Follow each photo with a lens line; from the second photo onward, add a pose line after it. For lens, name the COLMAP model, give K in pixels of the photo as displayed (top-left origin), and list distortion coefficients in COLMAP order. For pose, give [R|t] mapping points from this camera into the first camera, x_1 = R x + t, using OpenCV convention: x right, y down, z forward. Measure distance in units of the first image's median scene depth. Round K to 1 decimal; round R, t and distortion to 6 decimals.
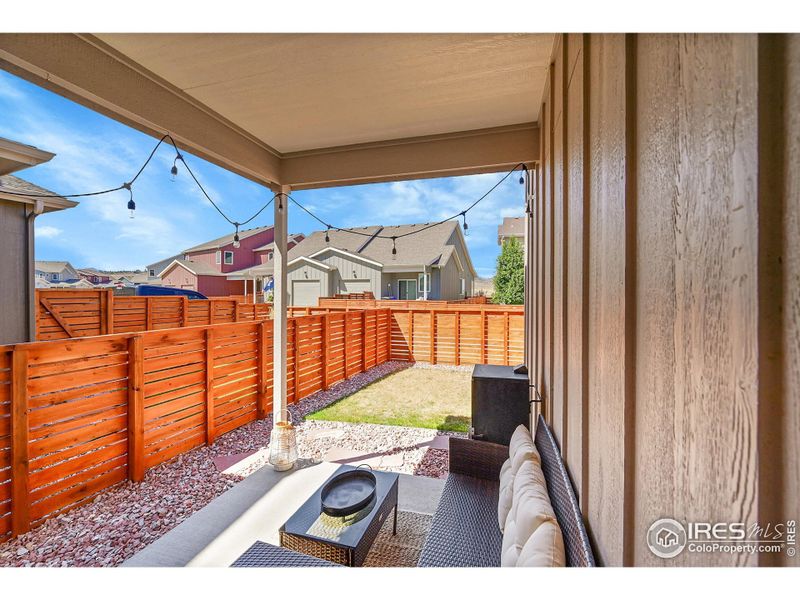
lens RADIAL K [[352.0, 0, 395.7], [0, 352.0, 297.2], [0, 0, 1]] dist [0.001513, 0.000063]
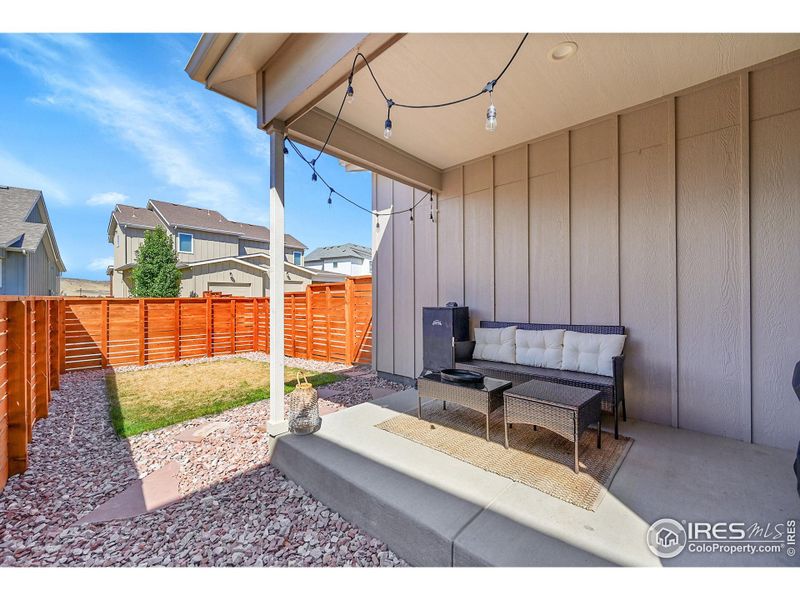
lens RADIAL K [[320.1, 0, 402.0], [0, 320.1, 300.3], [0, 0, 1]] dist [0.001104, 0.000070]
pose [[0.446810, -0.010621, 0.894566, -0.139016], [0.009830, 0.999927, 0.006963, 0.018371], [-0.894575, 0.005682, 0.446882, 0.054626]]
